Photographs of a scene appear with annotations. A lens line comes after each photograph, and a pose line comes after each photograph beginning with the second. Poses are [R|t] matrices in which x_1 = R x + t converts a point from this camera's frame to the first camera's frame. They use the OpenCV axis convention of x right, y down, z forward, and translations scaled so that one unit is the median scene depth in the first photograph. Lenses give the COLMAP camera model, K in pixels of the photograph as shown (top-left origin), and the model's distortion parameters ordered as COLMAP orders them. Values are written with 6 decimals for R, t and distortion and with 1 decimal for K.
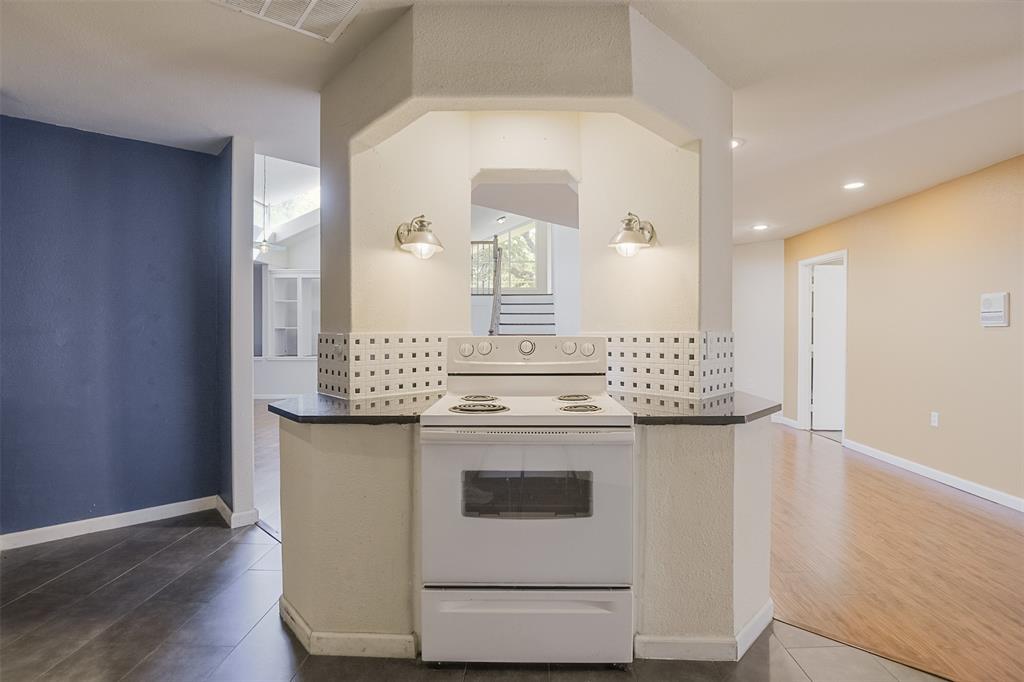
lens RADIAL K [[473.3, 0, 520.6], [0, 473.3, 337.6], [0, 0, 1]] dist [0.015638, 0.002065]
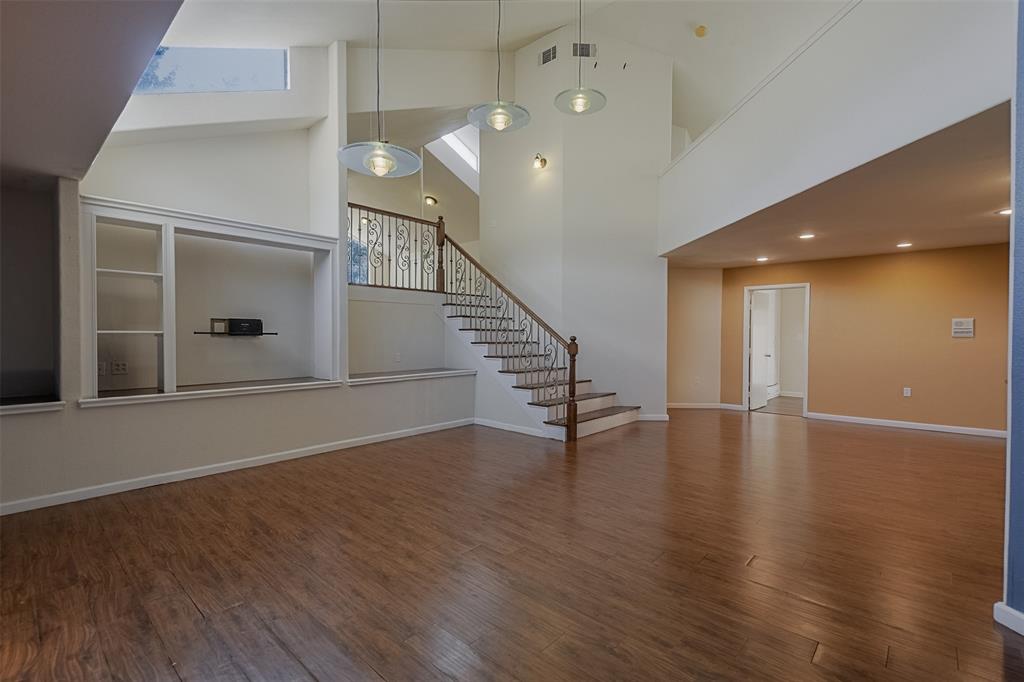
lens RADIAL K [[473.3, 0, 517.6], [0, 473.3, 345.1], [0, 0, 1]] dist [0.015638, 0.002065]
pose [[0.651738, -0.009764, 0.758381, -0.598167], [0.010661, 0.999936, 0.003712, -0.006679], [-0.758369, 0.005665, 0.651801, 0.433329]]
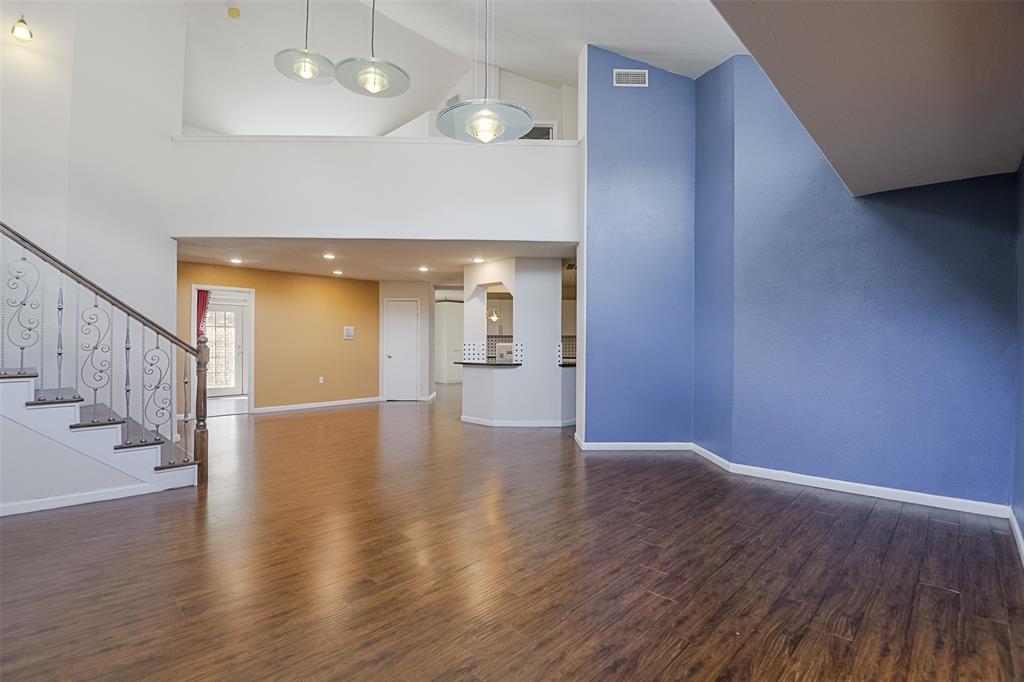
lens RADIAL K [[473.3, 0, 515.0], [0, 473.3, 344.8], [0, 0, 1]] dist [0.015638, 0.002065]
pose [[-0.747580, -0.012549, 0.664053, -0.606821], [0.001758, 0.999781, 0.020873, -0.017709], [-0.664170, 0.016771, -0.747394, 0.949970]]
